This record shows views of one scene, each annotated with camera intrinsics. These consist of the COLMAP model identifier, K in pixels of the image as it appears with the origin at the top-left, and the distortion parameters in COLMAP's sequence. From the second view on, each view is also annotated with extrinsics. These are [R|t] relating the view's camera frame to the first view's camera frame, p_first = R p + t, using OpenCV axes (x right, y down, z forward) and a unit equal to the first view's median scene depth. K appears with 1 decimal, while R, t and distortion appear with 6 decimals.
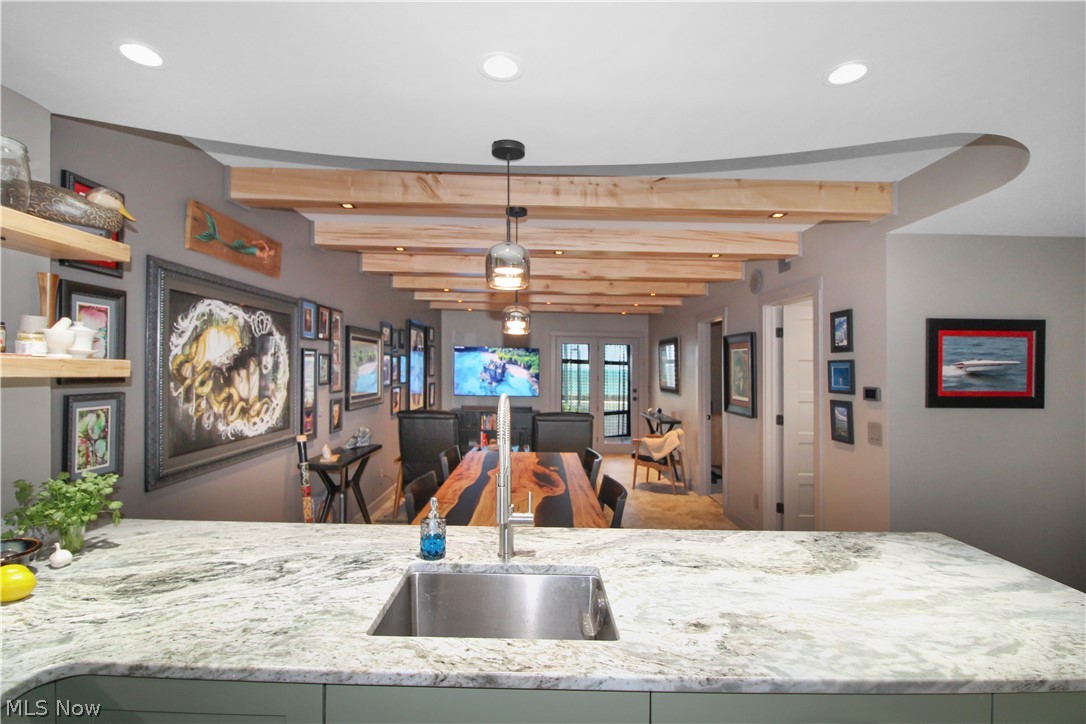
lens RADIAL K [[506.9, 0, 539.0], [0, 506.9, 379.9], [0, 0, 1]] dist [-0.000490, -0.012590]
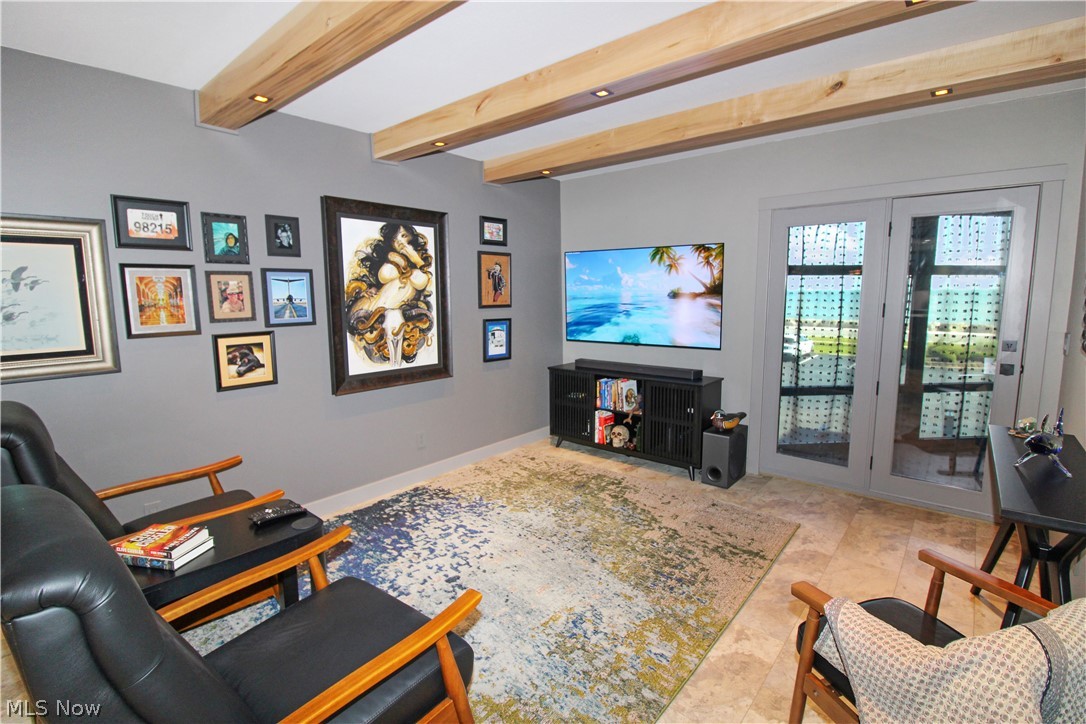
lens RADIAL K [[495.8, 0, 543.0], [0, 495.8, 362.0], [0, 0, 1]] dist [-0.004230, -0.007738]
pose [[0.753490, 0.072203, -0.653483, 0.599830], [0.002979, 0.993566, 0.113213, -0.028842], [0.657453, -0.087252, 0.748427, 1.900741]]
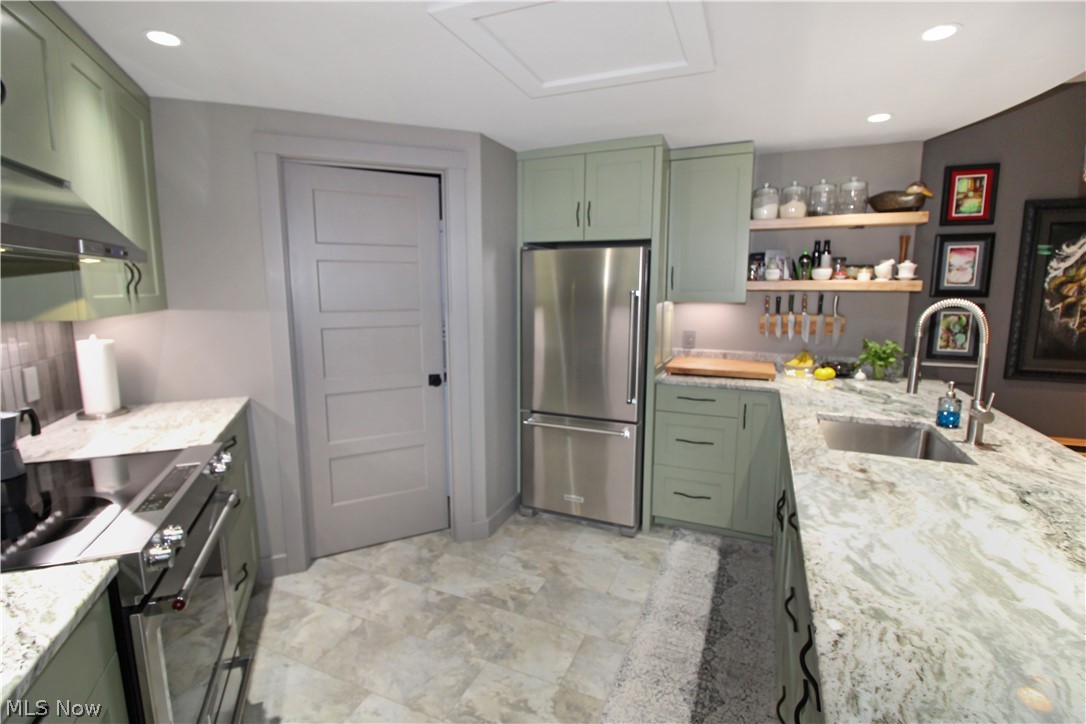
lens RADIAL K [[501.1, 0, 538.4], [0, 501.1, 359.3], [0, 0, 1]] dist [-0.000748, -0.013787]
pose [[-0.411940, 0.108245, -0.904759, 0.784659], [-0.026616, 0.991066, 0.130689, 0.022896], [0.910822, 0.077917, -0.405379, 0.321788]]
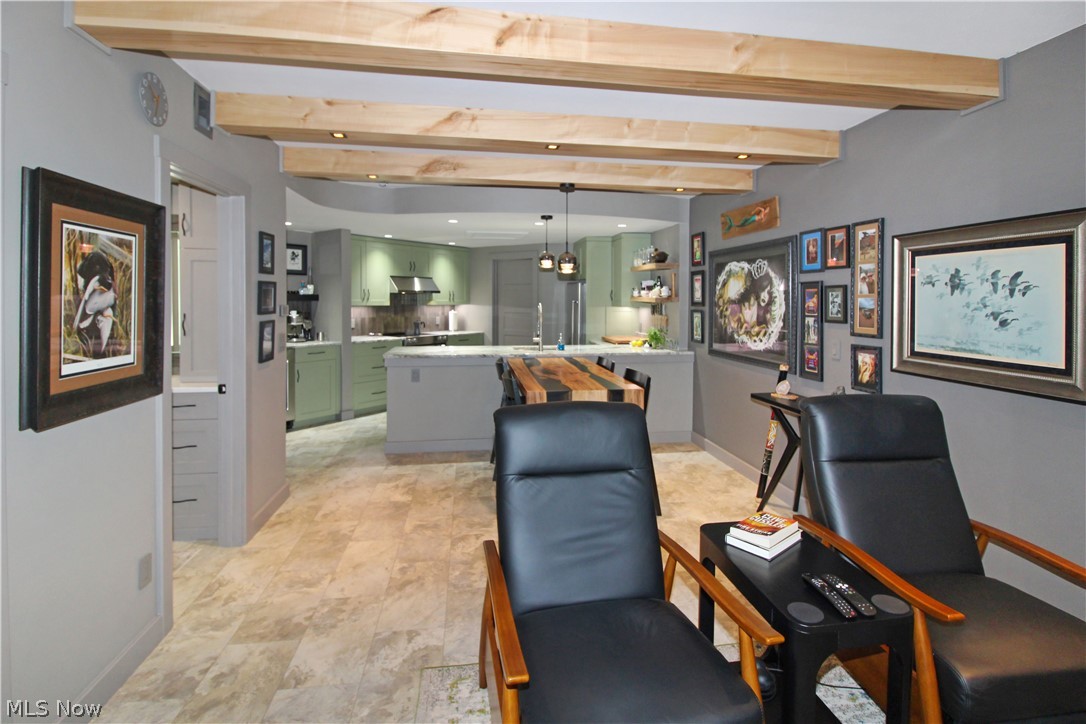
lens RADIAL K [[526.2, 0, 544.8], [0, 526.2, 301.0], [0, 0, 1]] dist [-0.000322, -0.020532]
pose [[-0.990267, -0.025322, -0.136856, 0.243734], [-0.029042, 0.999259, 0.025252, -0.050422], [0.136115, 0.028981, -0.990269, 2.695896]]
